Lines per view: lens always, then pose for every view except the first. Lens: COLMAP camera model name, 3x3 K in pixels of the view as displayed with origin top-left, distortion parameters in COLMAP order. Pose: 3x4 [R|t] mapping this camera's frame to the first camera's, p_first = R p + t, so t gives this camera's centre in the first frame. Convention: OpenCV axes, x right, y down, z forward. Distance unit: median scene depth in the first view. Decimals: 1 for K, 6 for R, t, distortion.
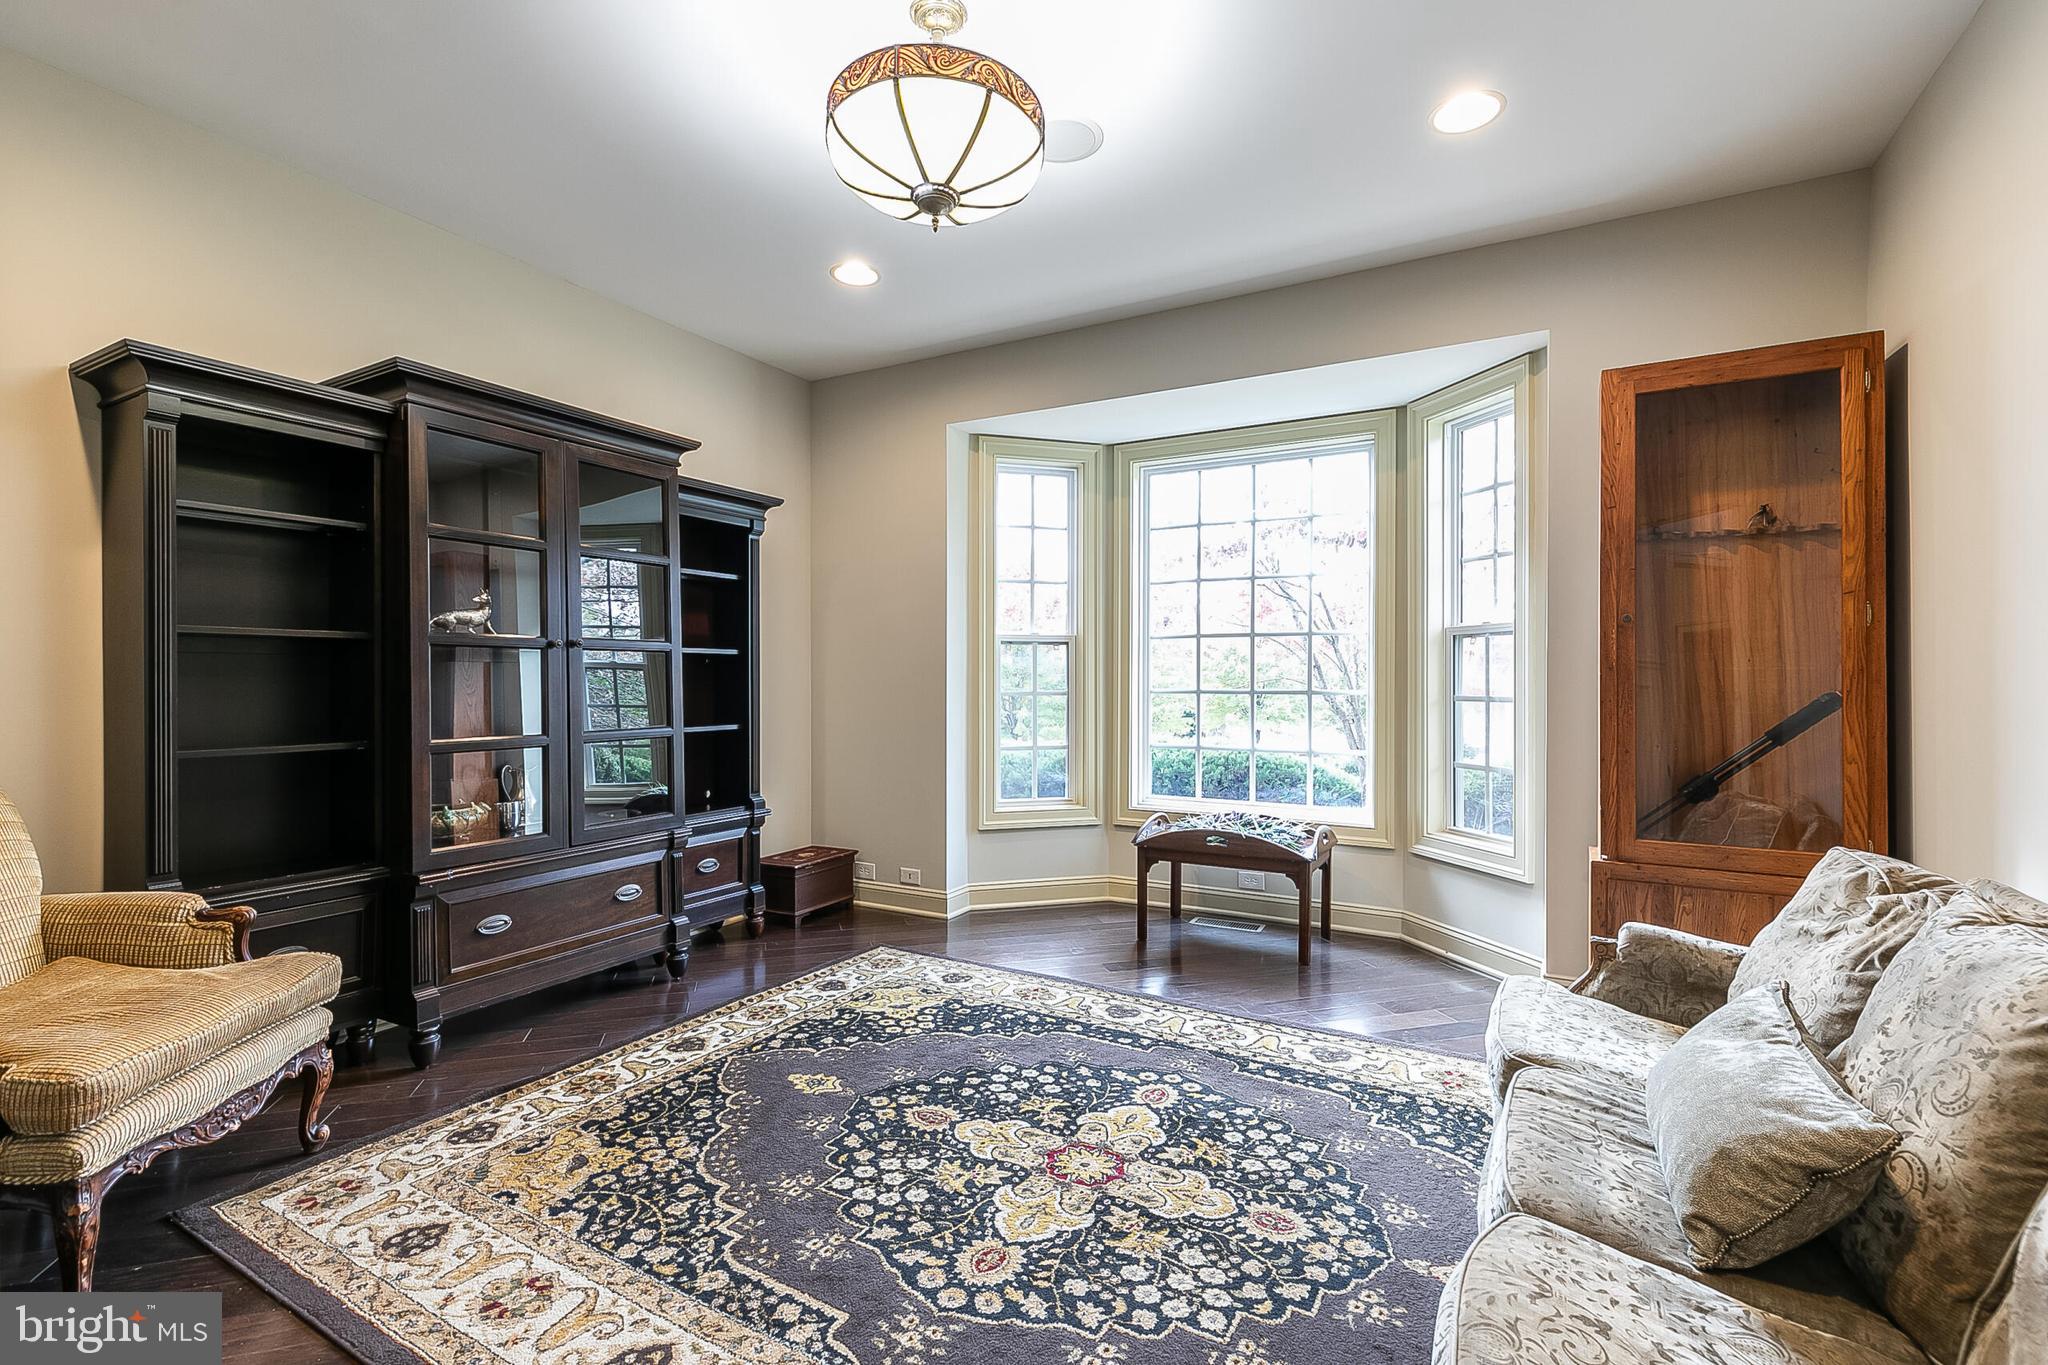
lens RADIAL K [[916.6, 0, 1024.9], [0, 916.6, 678.3], [0, 0, 1]] dist [0.001980, -0.000601]
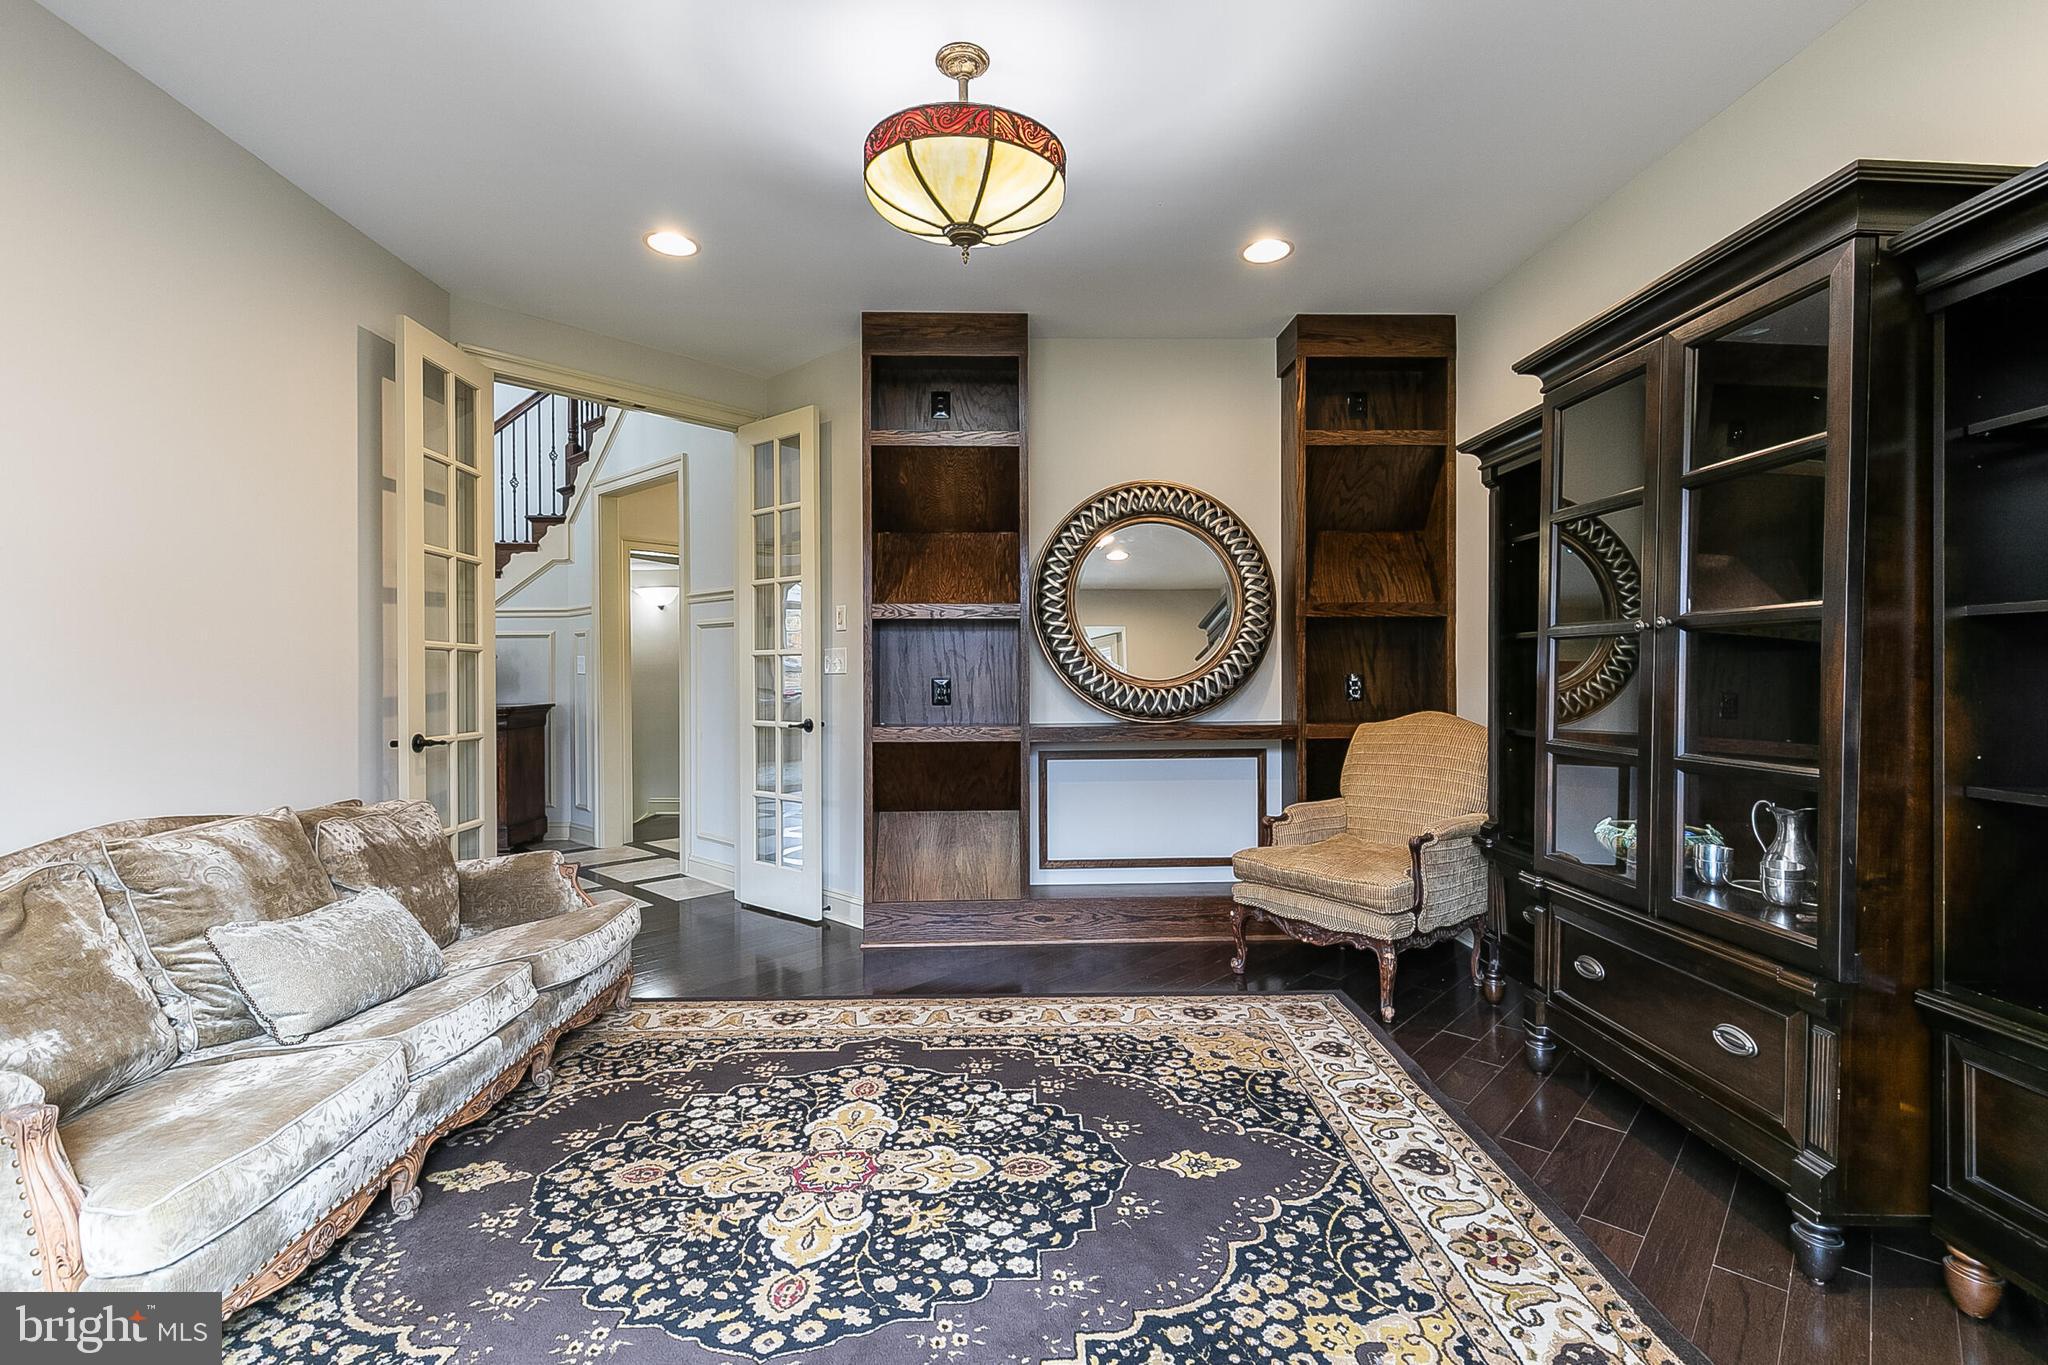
lens RADIAL K [[916.6, 0, 1024.9], [0, 916.6, 678.3], [0, 0, 1]] dist [0.001980, -0.000601]
pose [[-0.857669, 0.005498, -0.514172, 0.379707], [0.002113, 0.999972, 0.007167, -0.004080], [0.514197, 0.005061, -0.857657, 1.875056]]
